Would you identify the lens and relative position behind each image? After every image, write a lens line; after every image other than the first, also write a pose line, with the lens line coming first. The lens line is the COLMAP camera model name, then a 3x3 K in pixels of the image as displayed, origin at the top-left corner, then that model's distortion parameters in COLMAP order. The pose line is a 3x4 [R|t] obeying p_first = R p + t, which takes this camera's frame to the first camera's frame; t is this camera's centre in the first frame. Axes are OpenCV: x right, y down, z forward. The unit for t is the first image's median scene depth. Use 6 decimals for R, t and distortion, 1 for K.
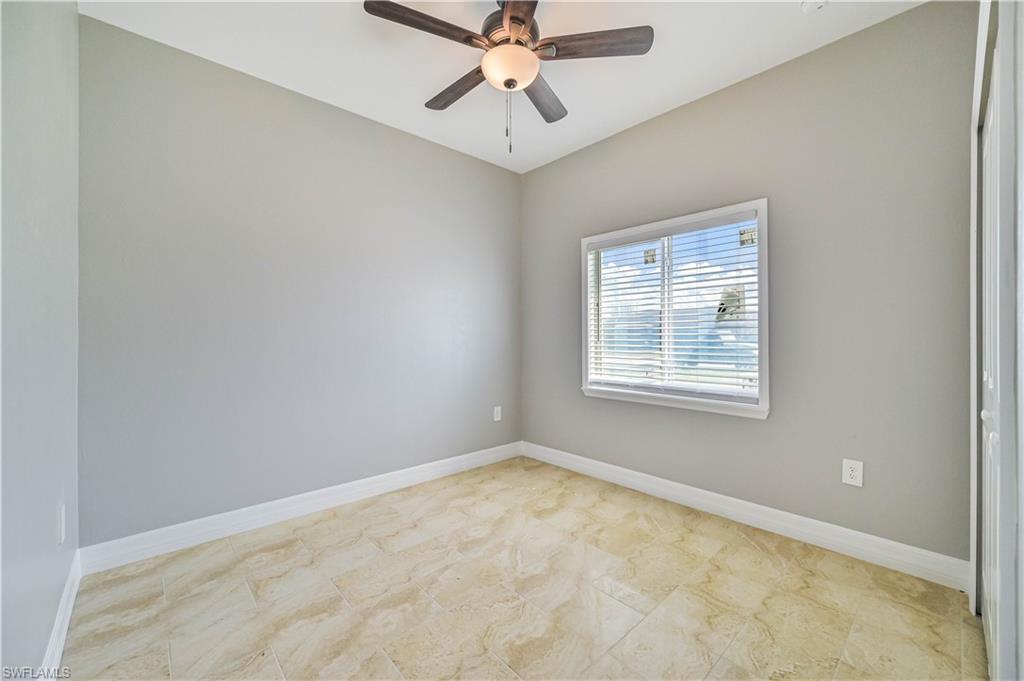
lens RADIAL K [[406.7, 0, 514.8], [0, 406.7, 336.4], [0, 0, 1]] dist [0.005303, -0.000597]
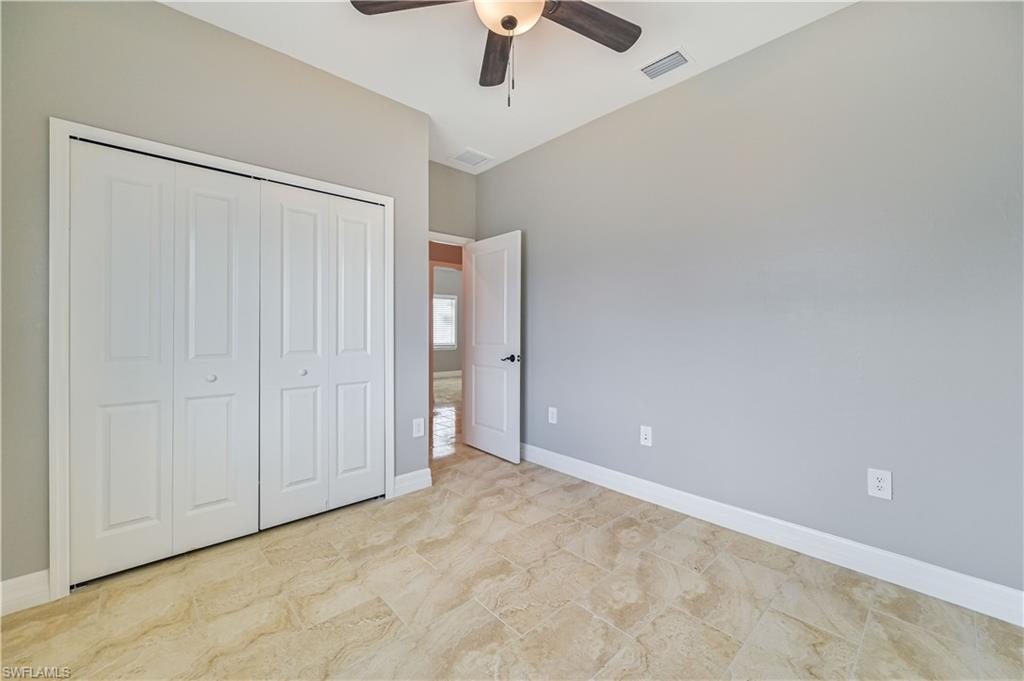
lens RADIAL K [[406.7, 0, 515.2], [0, 406.7, 333.3], [0, 0, 1]] dist [0.005303, -0.000597]
pose [[-0.999975, 0.001653, -0.006943, -0.014957], [0.001552, 0.999892, 0.014634, -0.002832], [0.006966, 0.014622, -0.999869, 1.535027]]
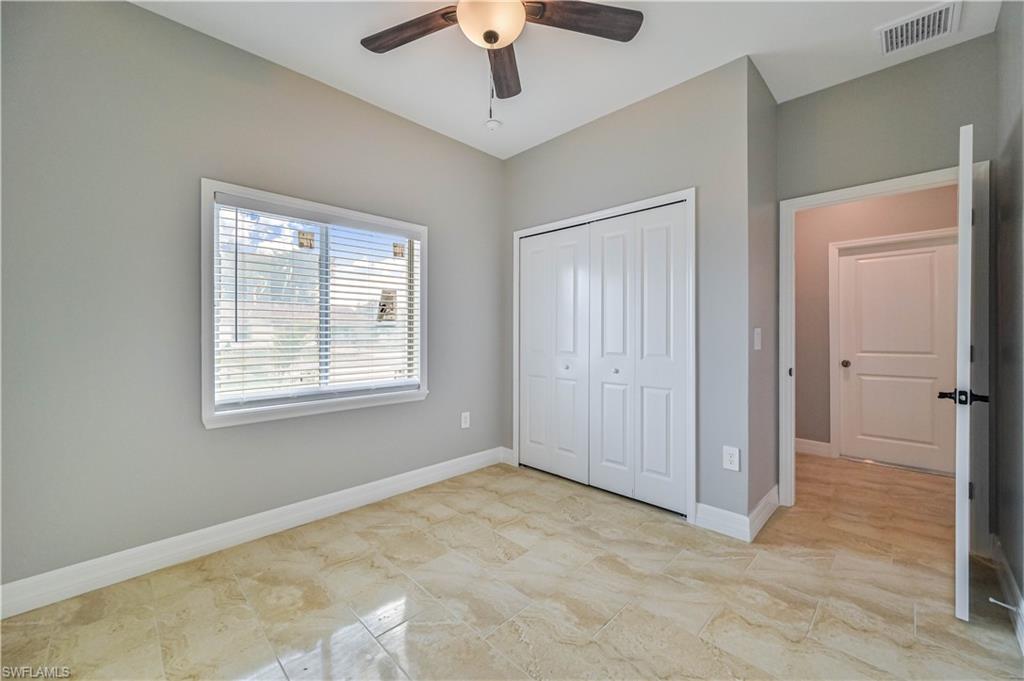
lens RADIAL K [[406.7, 0, 517.1], [0, 406.7, 336.1], [0, 0, 1]] dist [0.005303, -0.000597]
pose [[-0.051166, -0.003651, 0.998683, -0.724229], [0.002868, 0.999989, 0.003803, 0.000460], [-0.998686, 0.003059, -0.051155, 0.832049]]
